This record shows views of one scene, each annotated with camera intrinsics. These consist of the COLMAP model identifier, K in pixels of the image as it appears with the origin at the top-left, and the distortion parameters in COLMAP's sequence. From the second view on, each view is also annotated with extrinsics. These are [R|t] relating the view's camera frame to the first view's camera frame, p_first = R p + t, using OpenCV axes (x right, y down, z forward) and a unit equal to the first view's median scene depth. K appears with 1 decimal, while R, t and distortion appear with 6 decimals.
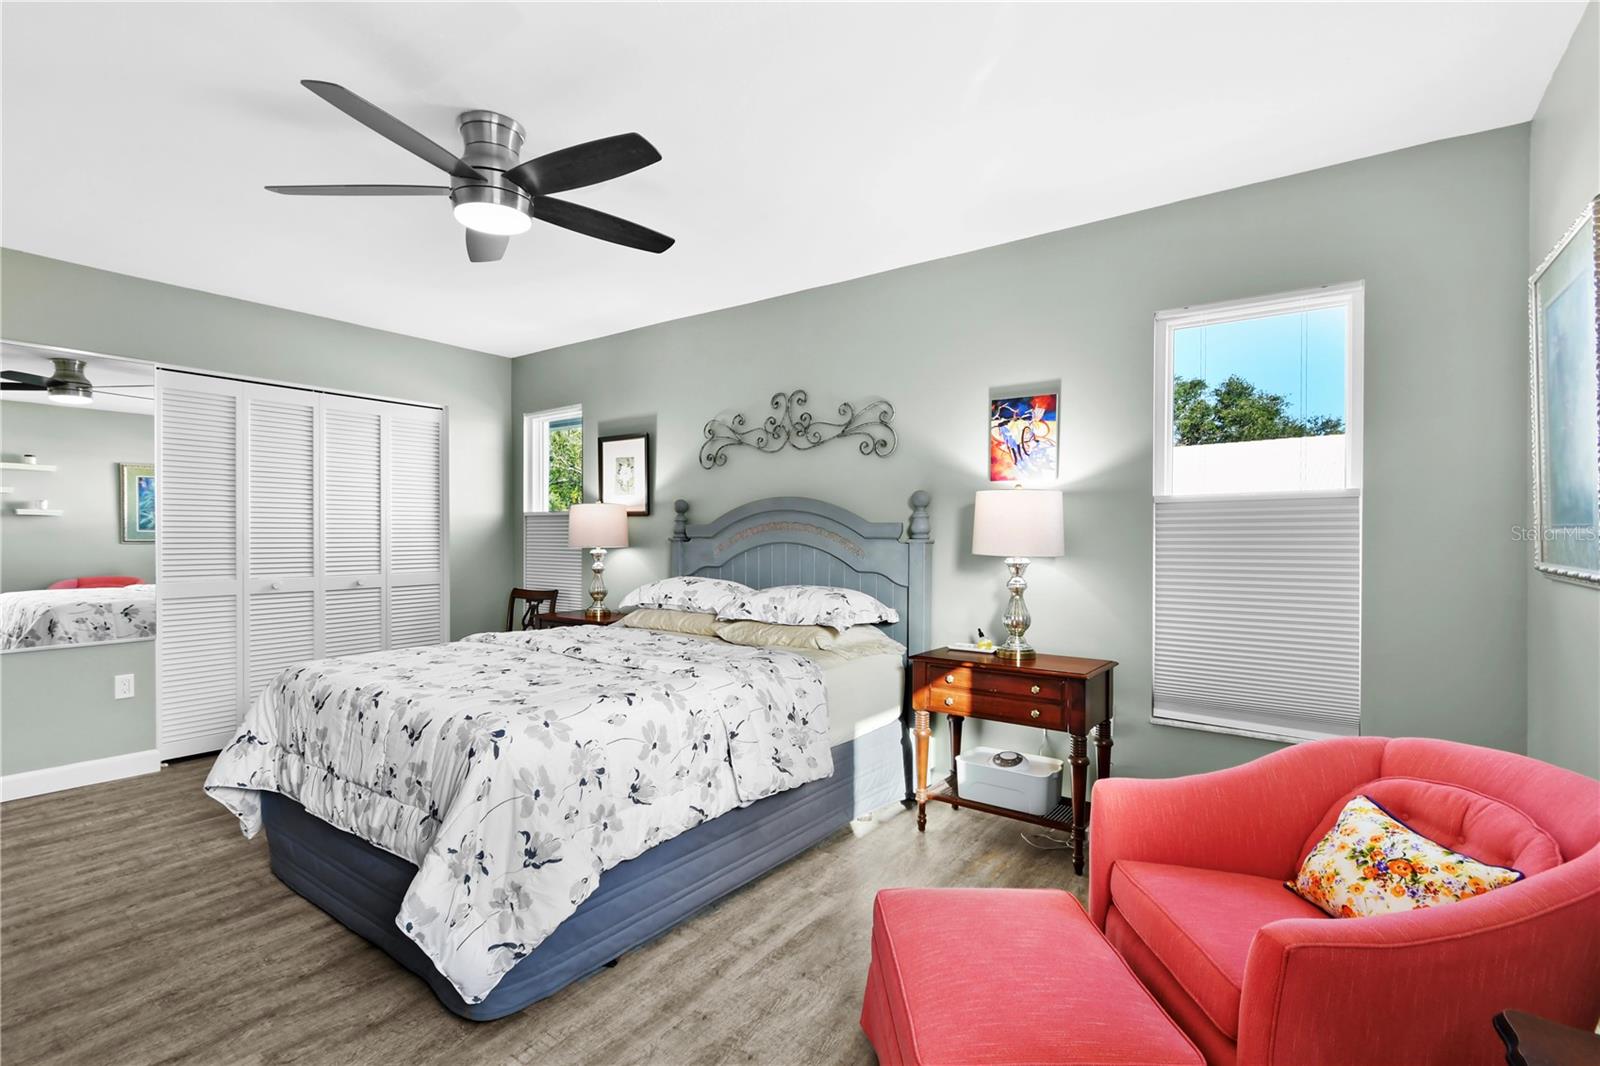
lens RADIAL K [[749.3, 0, 792.3], [0, 749.3, 540.1], [0, 0, 1]] dist [0.001668, -0.000715]
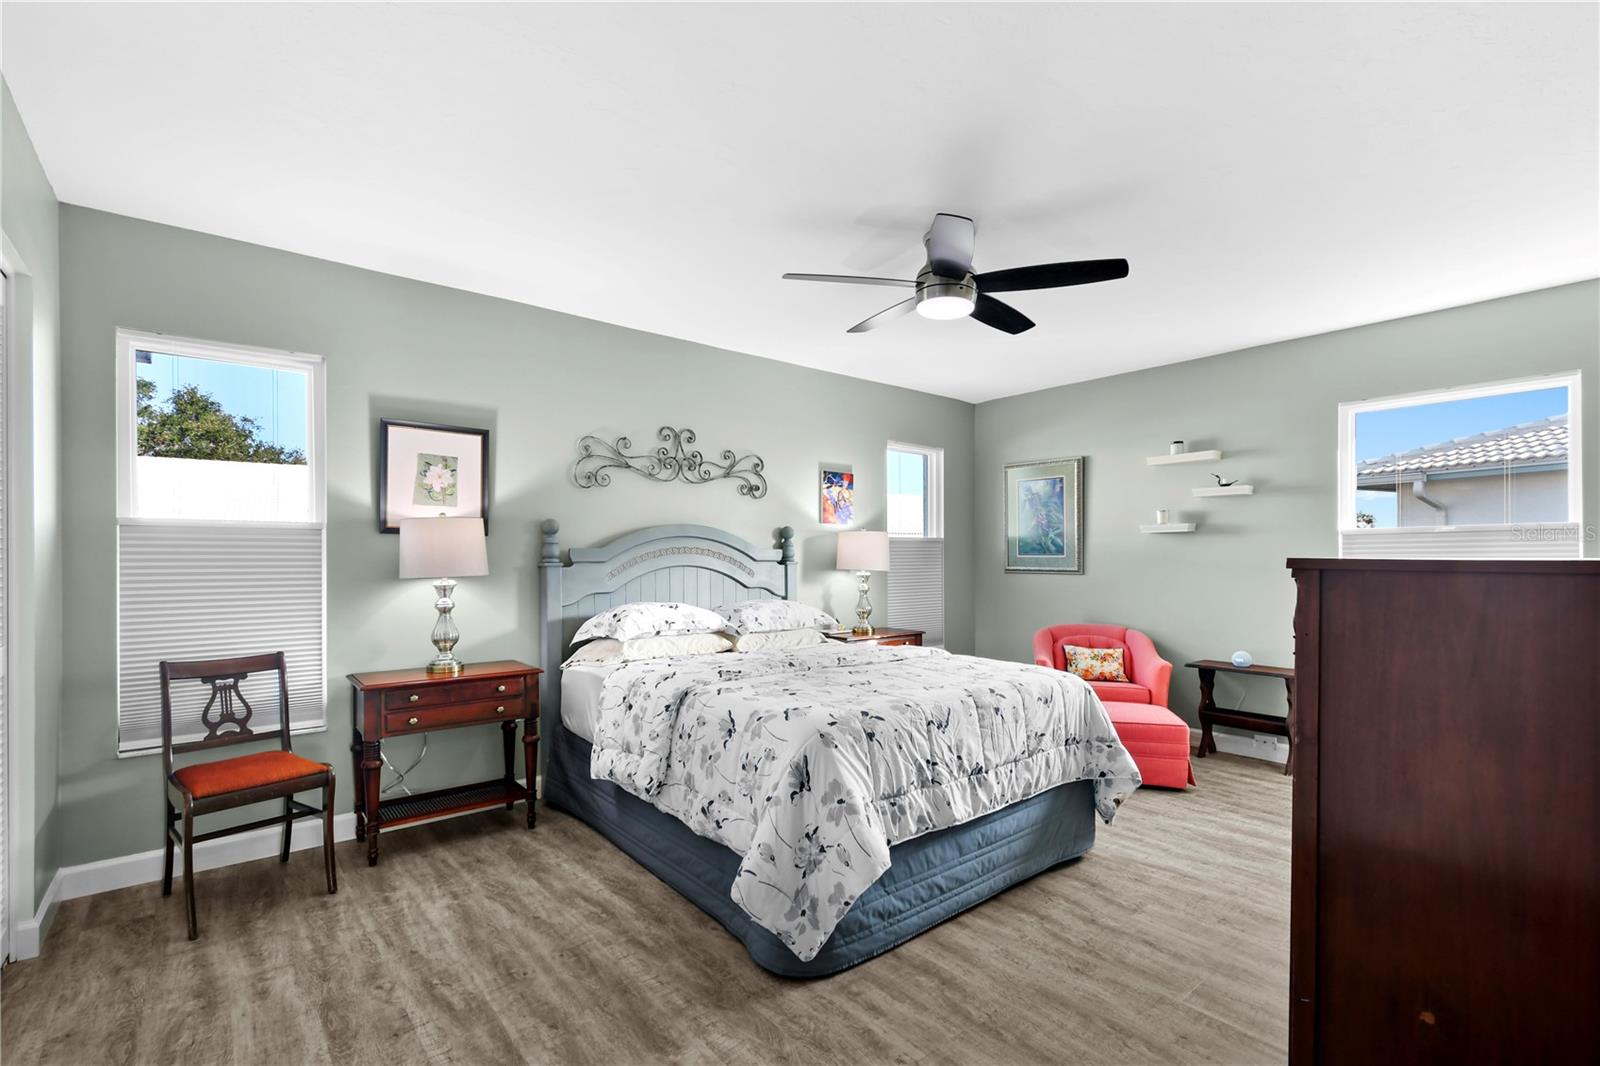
lens RADIAL K [[722.9, 0, 802.1], [0, 722.9, 563.2], [0, 0, 1]] dist [-0.000531, -0.009988]
pose [[0.241367, -0.009975, 0.970383, -1.006102], [0.009124, 0.999926, 0.008009, -0.007327], [-0.970391, 0.006921, 0.241440, 0.580824]]
